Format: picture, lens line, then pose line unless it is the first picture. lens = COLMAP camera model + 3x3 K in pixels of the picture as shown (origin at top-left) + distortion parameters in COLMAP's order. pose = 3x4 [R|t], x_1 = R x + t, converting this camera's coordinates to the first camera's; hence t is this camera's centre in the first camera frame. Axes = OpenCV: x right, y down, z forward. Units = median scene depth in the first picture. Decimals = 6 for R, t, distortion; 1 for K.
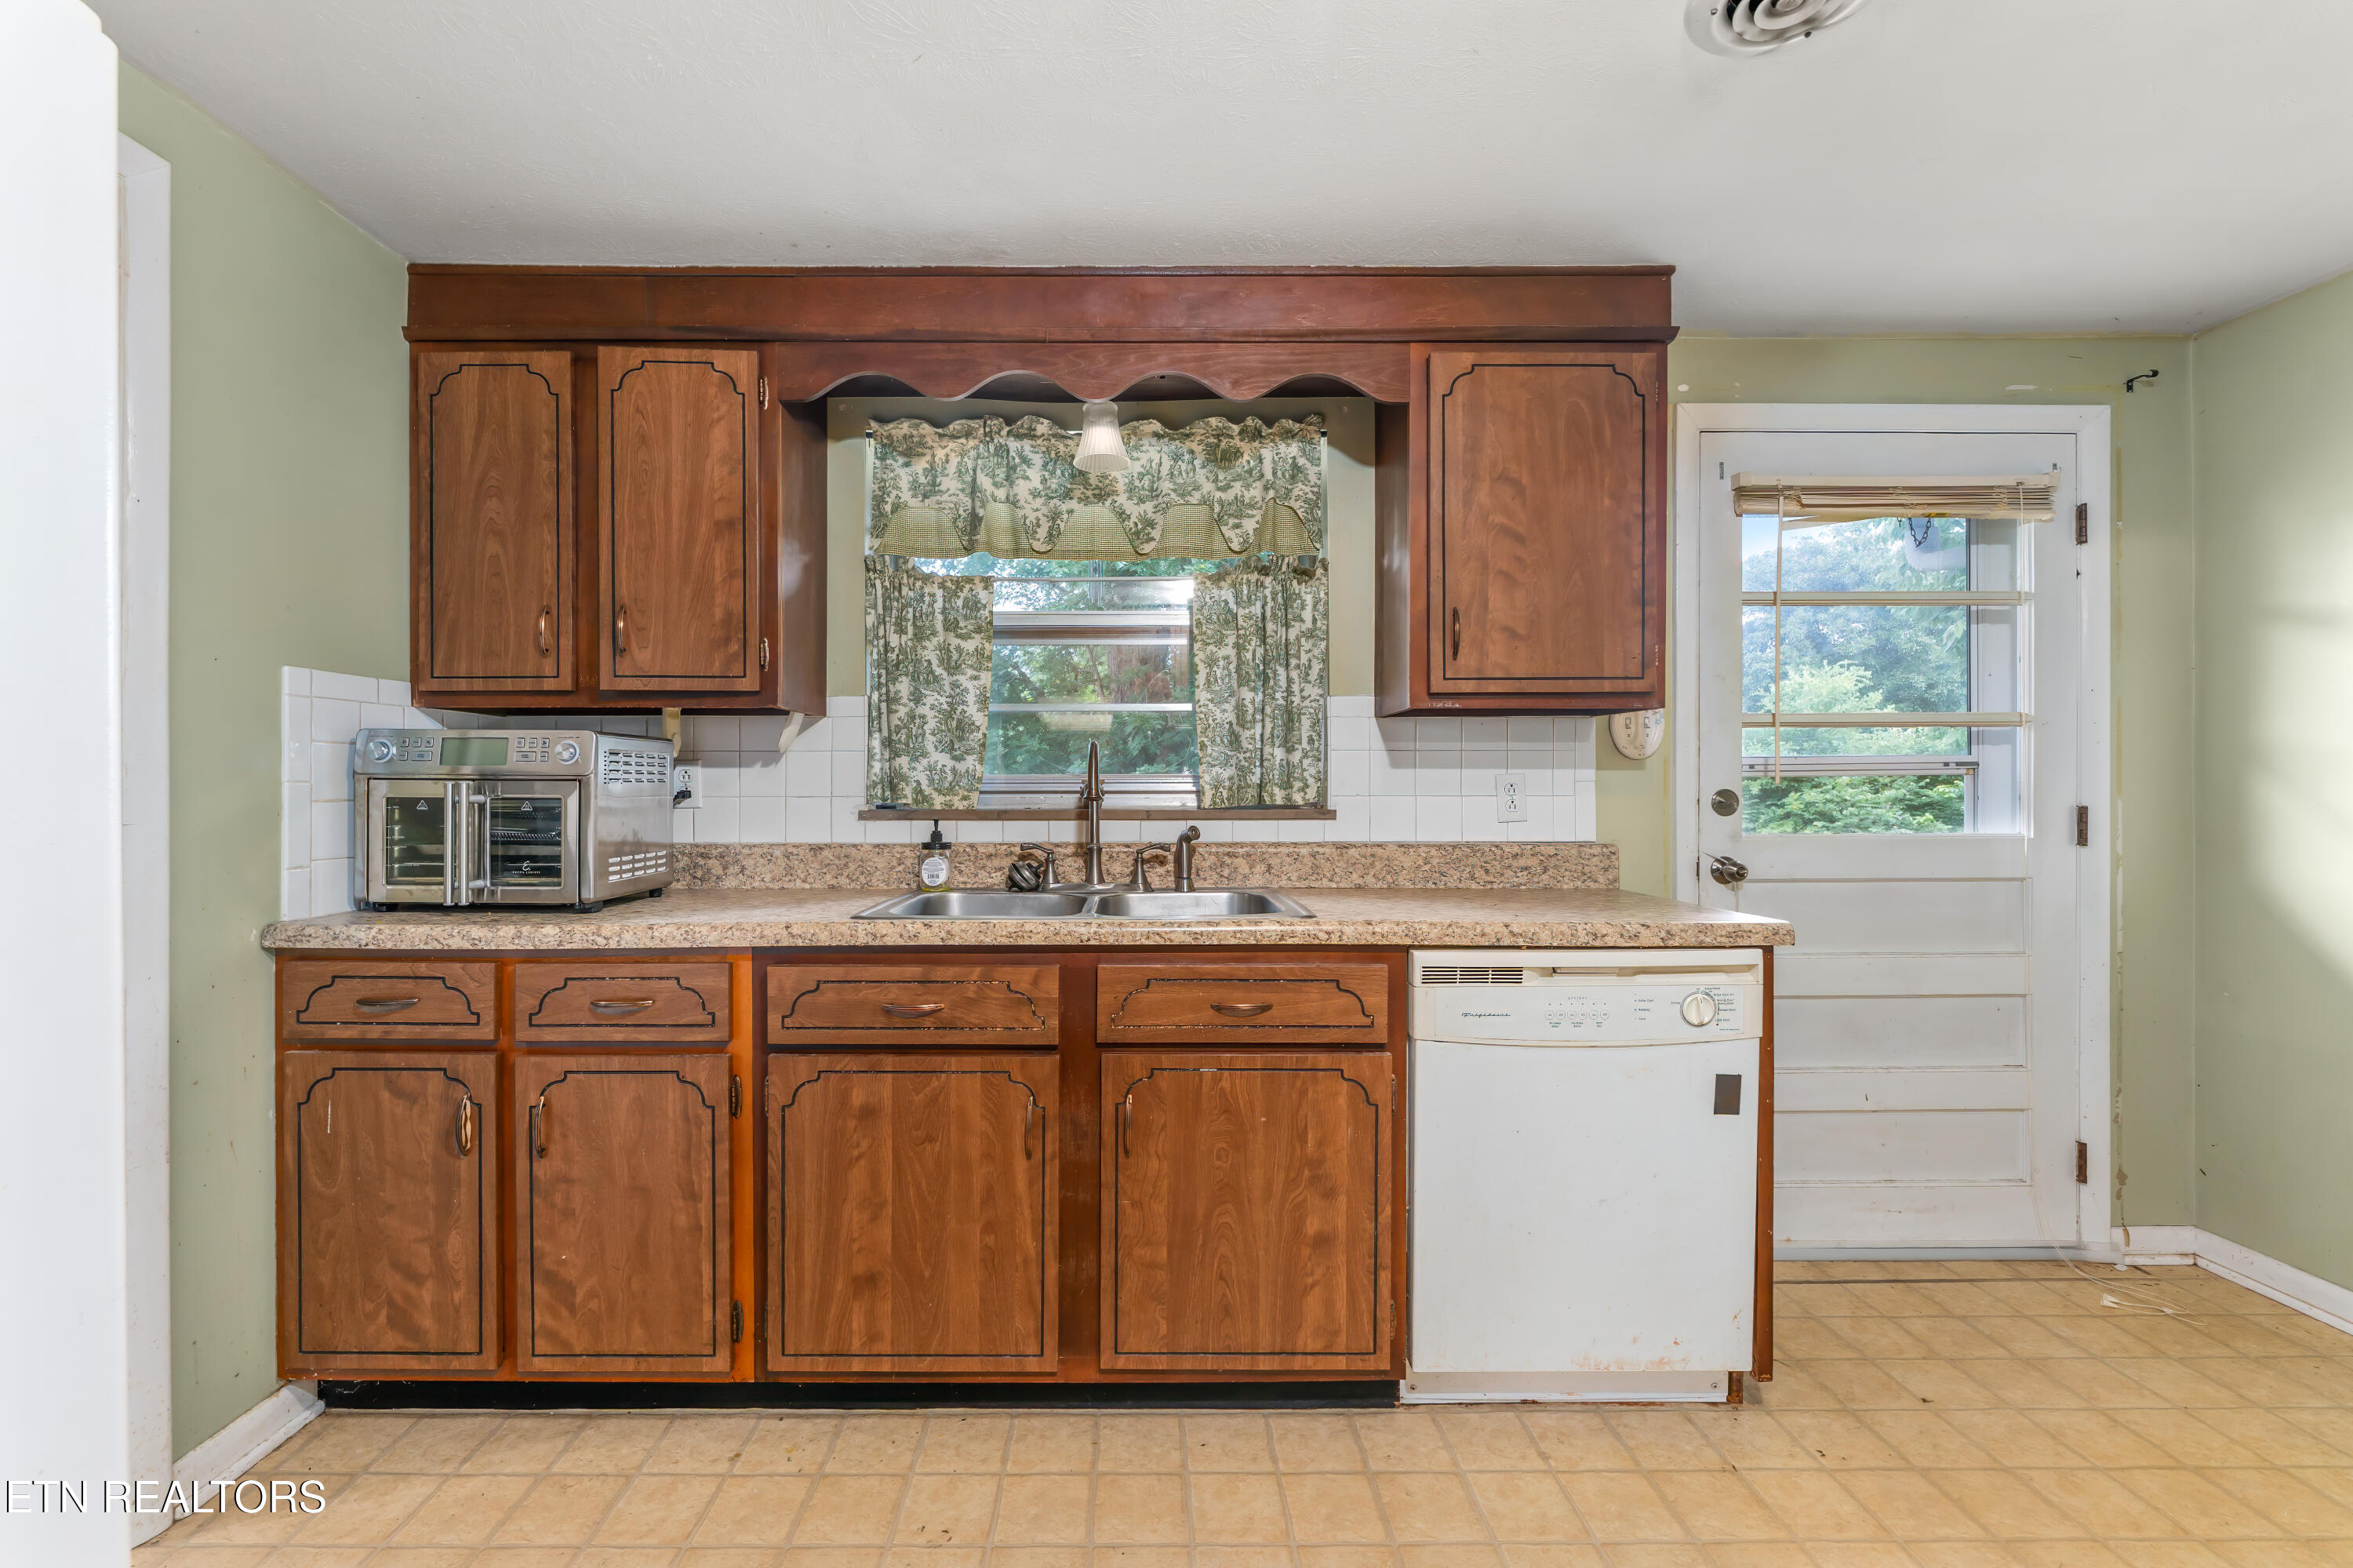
lens RADIAL K [[942.3, 0, 1135.4], [0, 942.3, 791.5], [0, 0, 1]] dist [-0.002656, -0.000210]
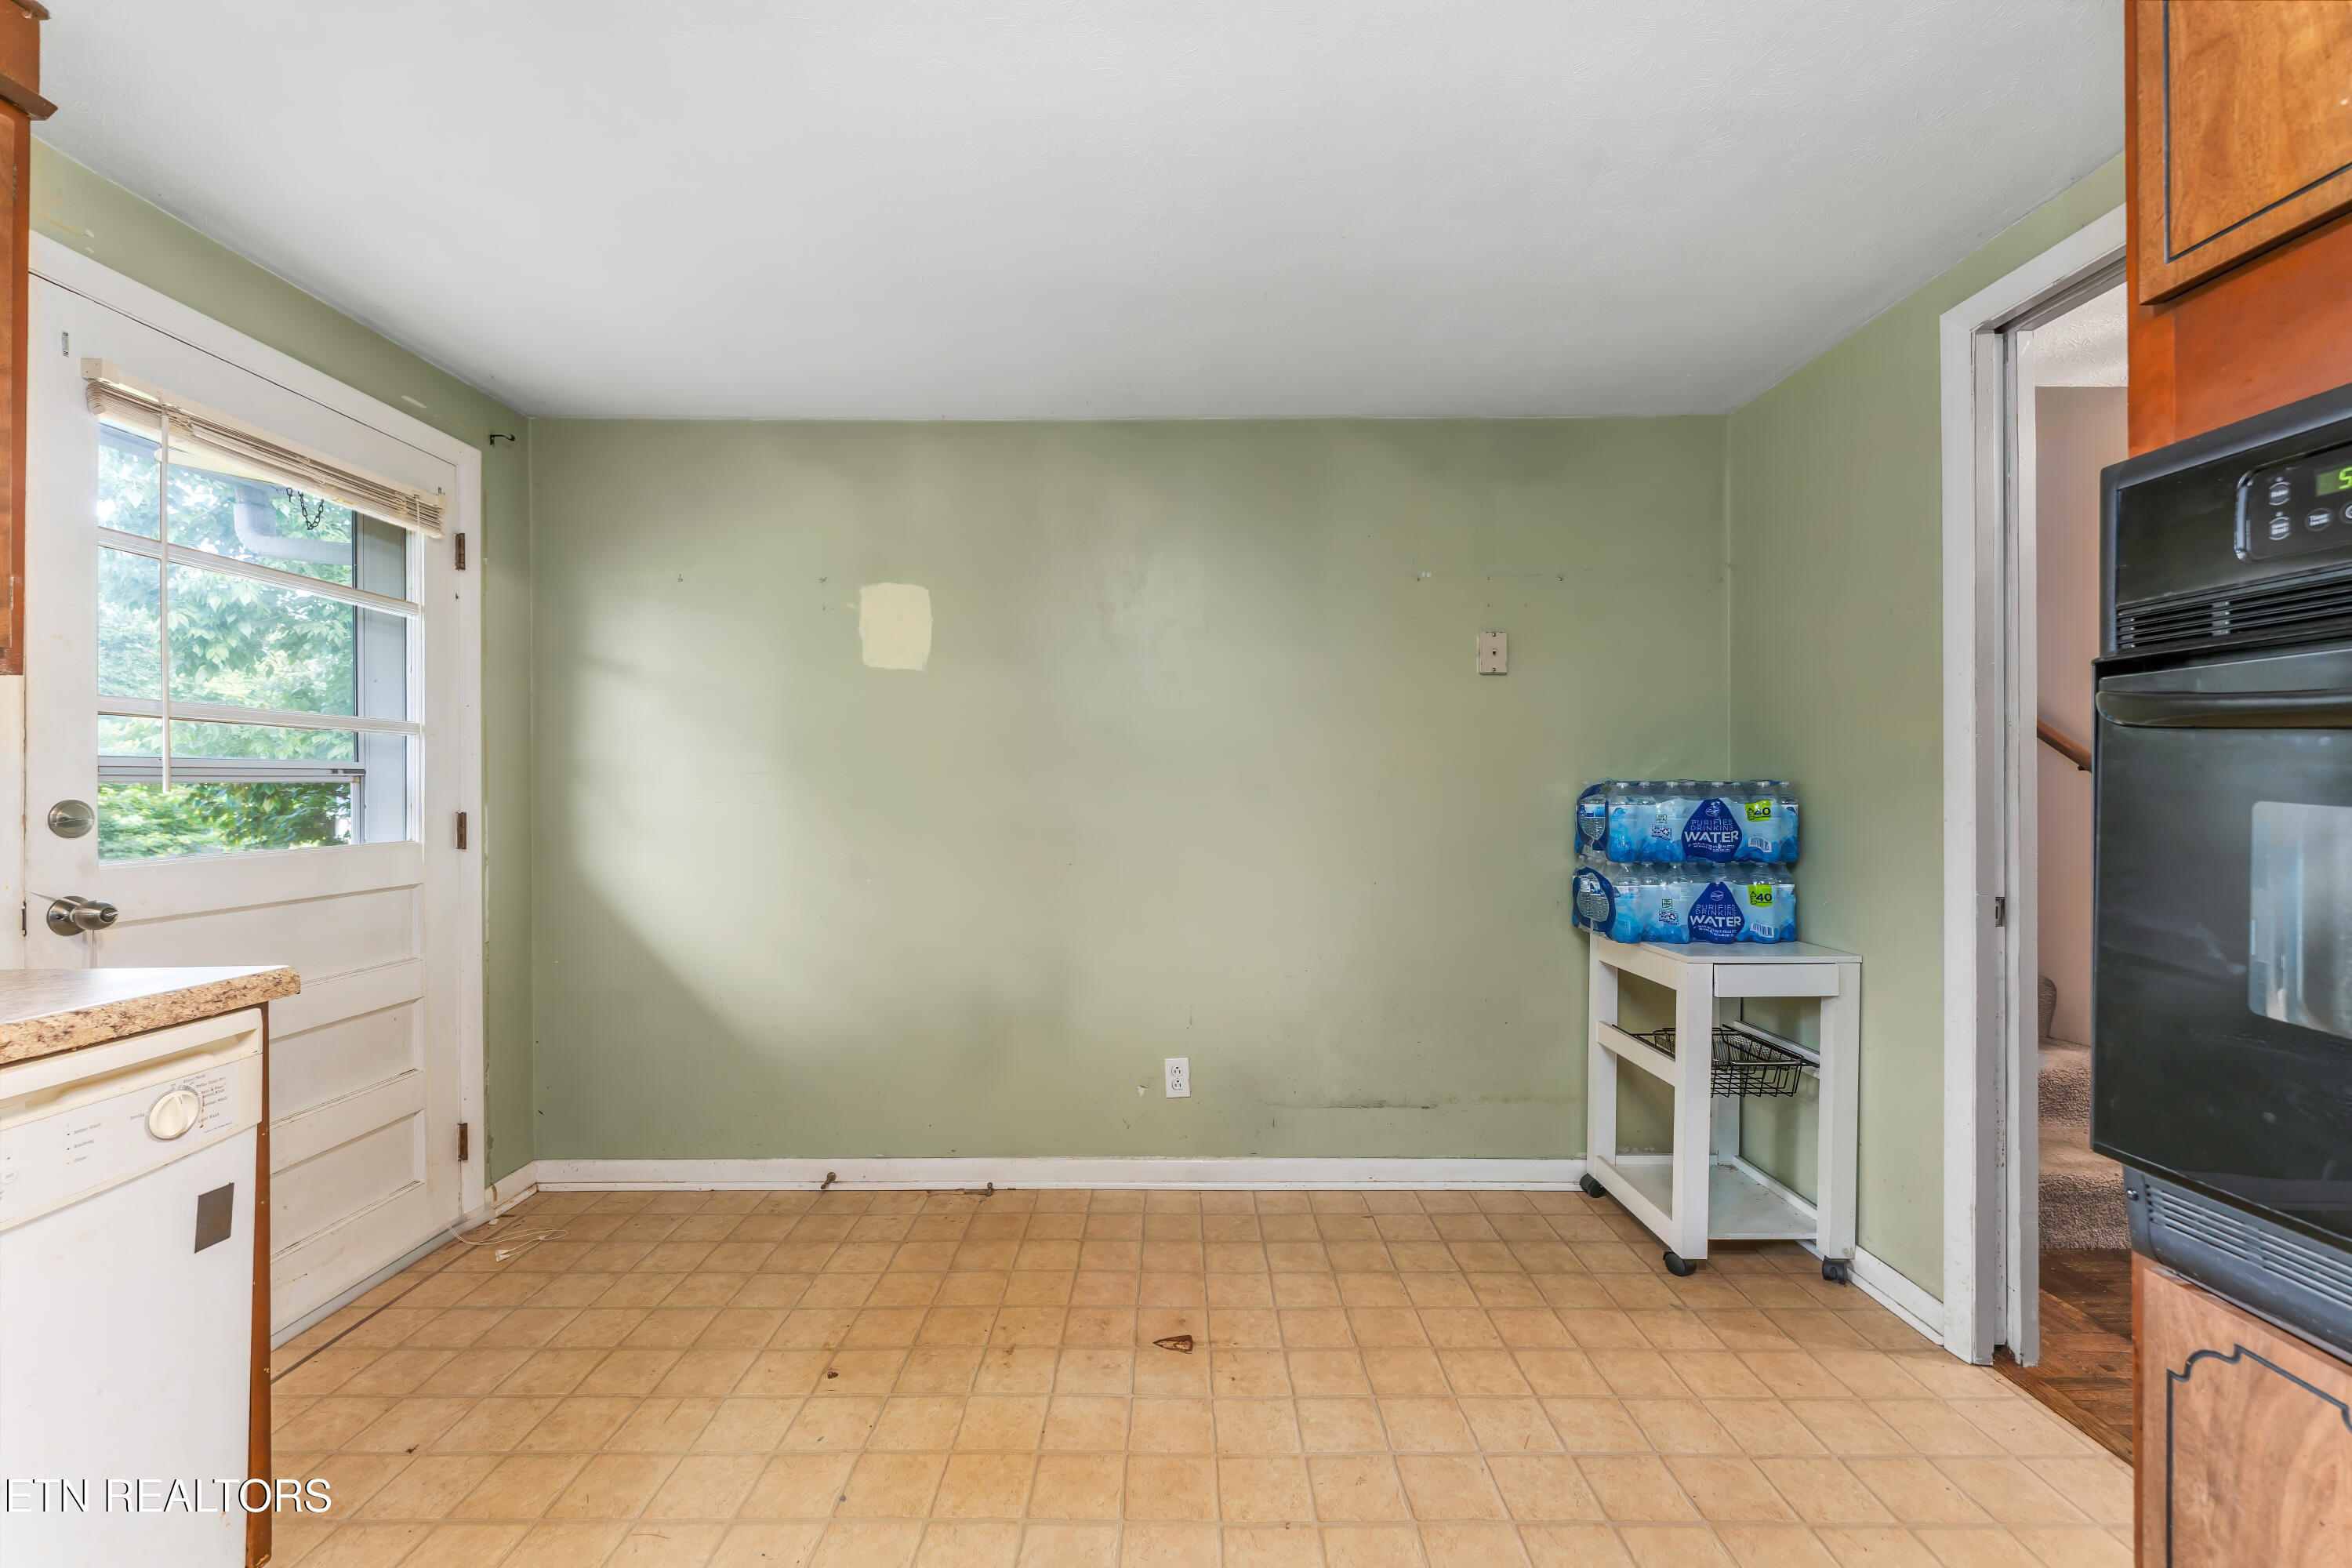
lens RADIAL K [[941.8, 0, 1164.1], [0, 941.8, 794.1], [0, 0, 1]] dist [-0.002656, -0.000210]
pose [[0.001664, -0.003185, 0.999994, -0.073838], [0.007449, 0.999967, 0.003172, -0.003064], [-0.999971, 0.007444, 0.001687, 0.191359]]
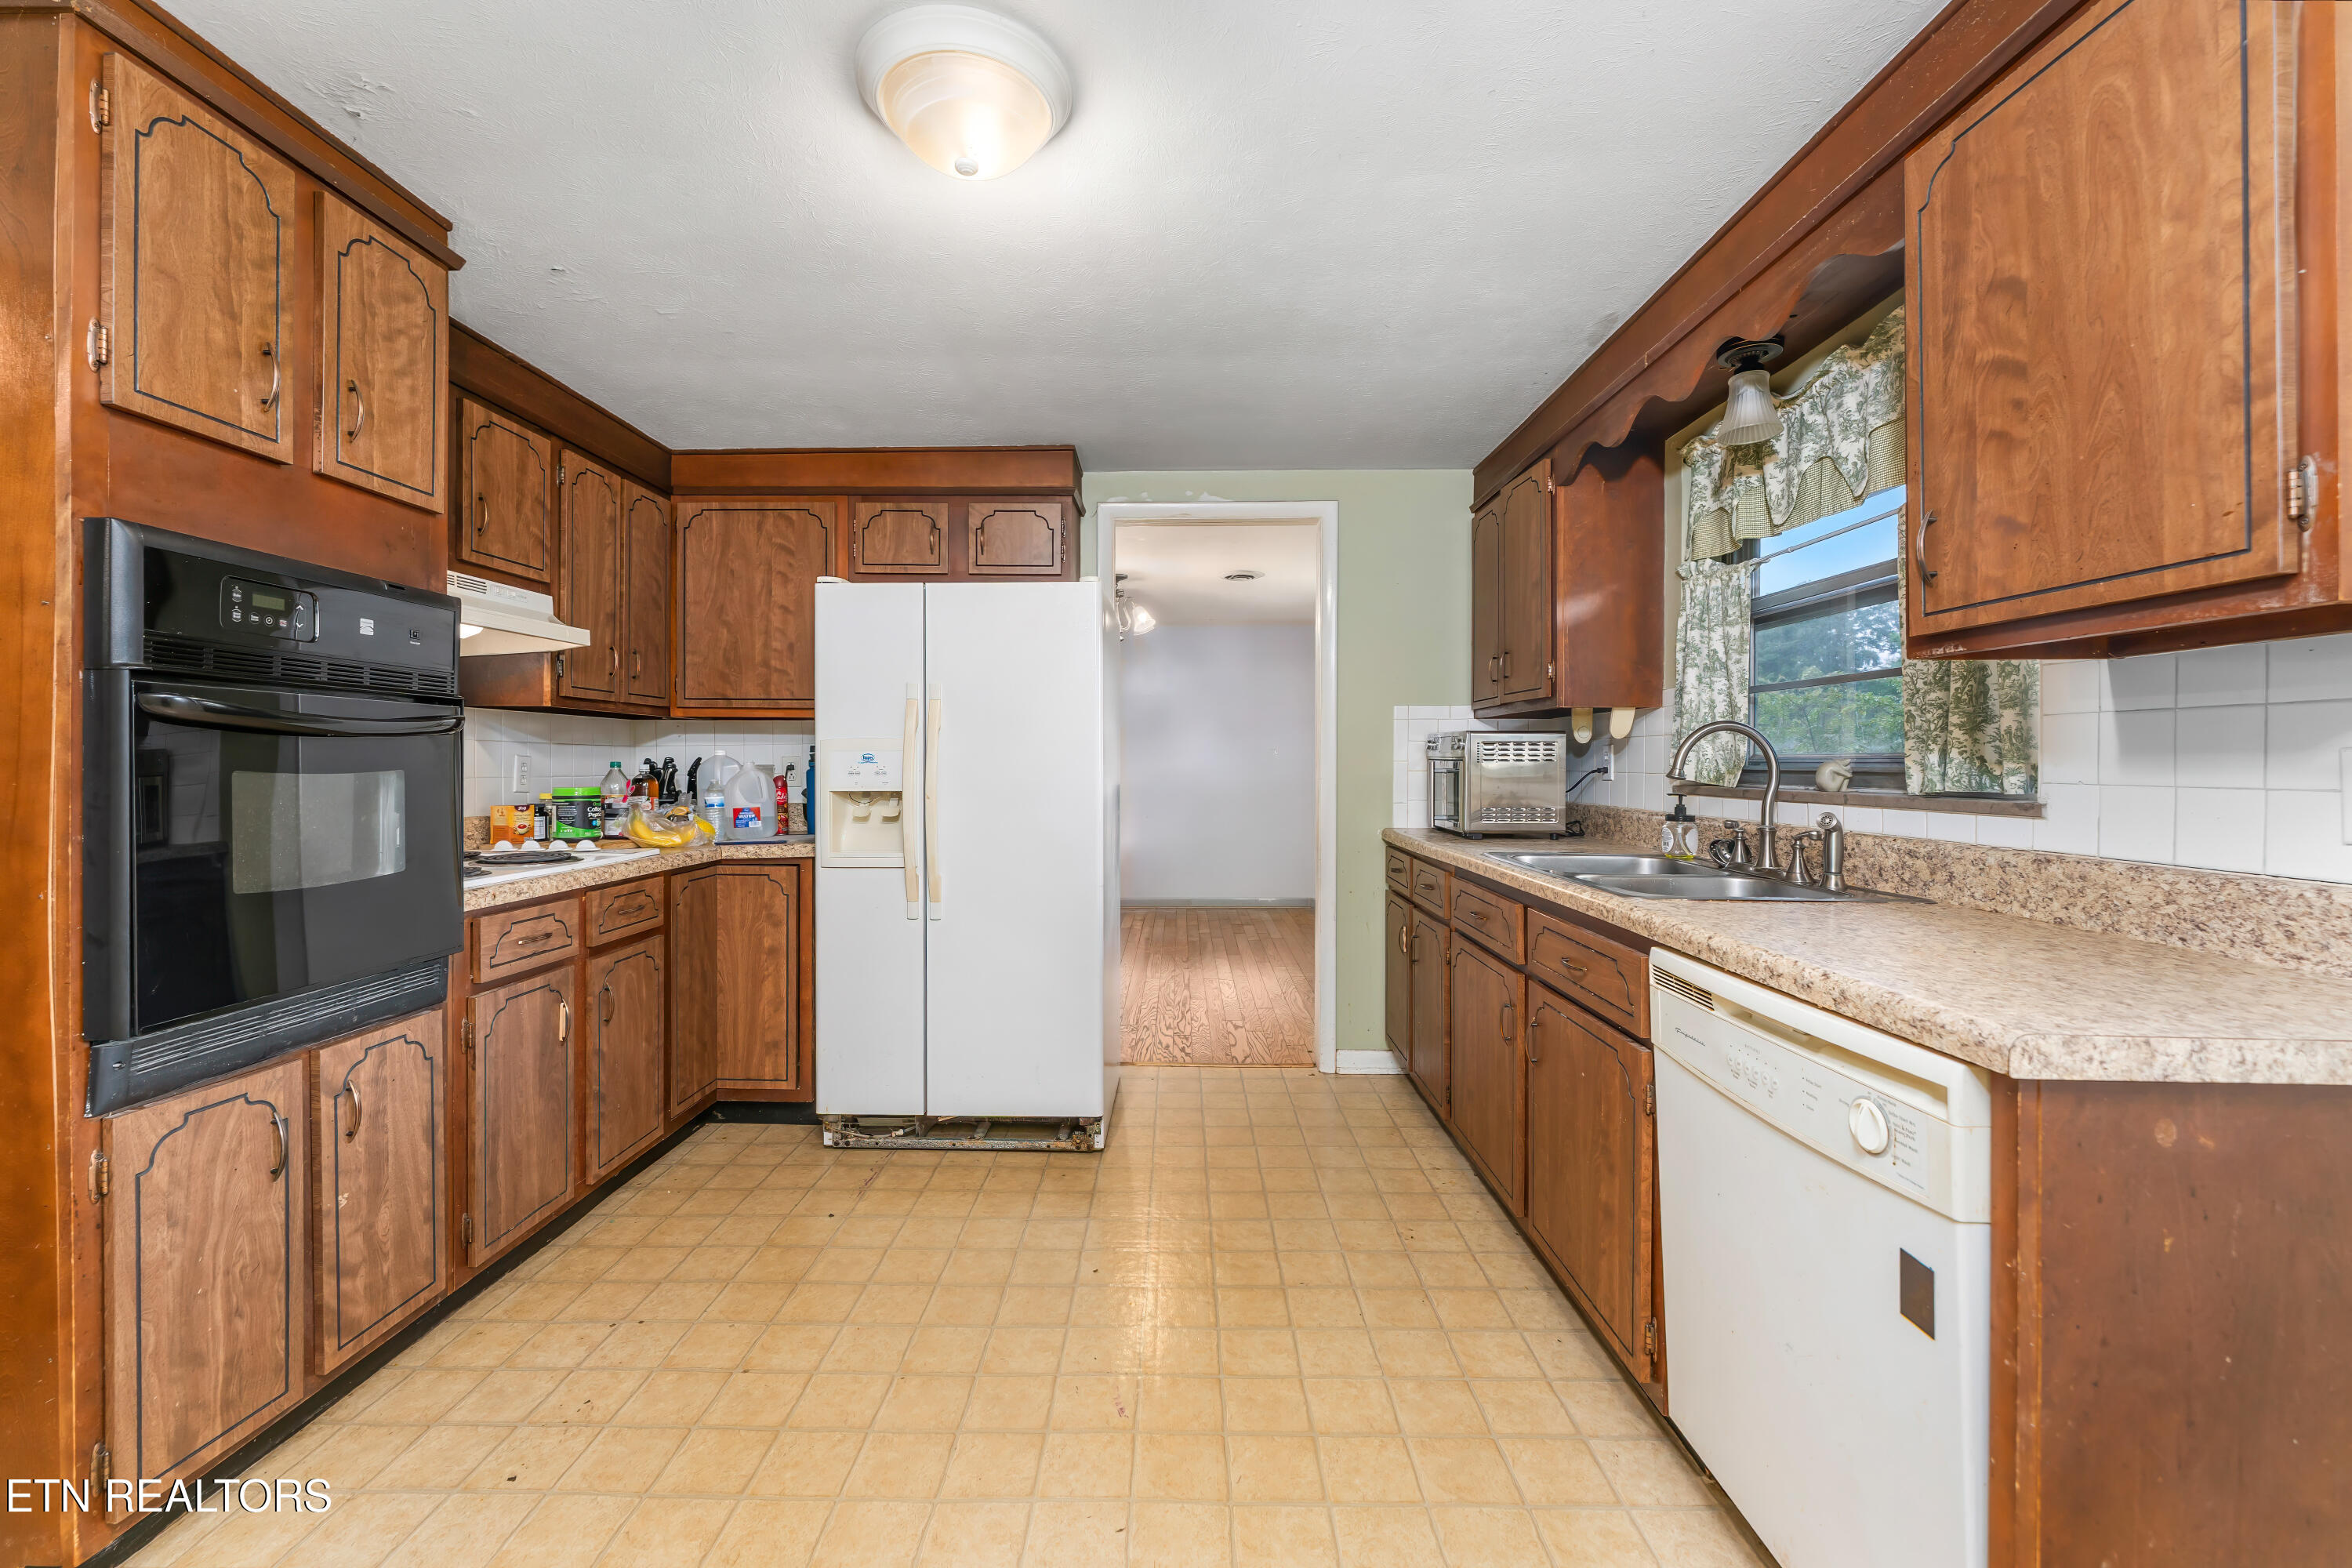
lens RADIAL K [[941.8, 0, 1168.6], [0, 941.8, 767.5], [0, 0, 1]] dist [-0.002656, -0.000210]
pose [[-0.005777, 0.008325, -0.999949, 0.908404], [-0.007097, 0.999940, 0.008366, -0.007640], [0.999958, 0.007145, -0.005718, 0.394127]]
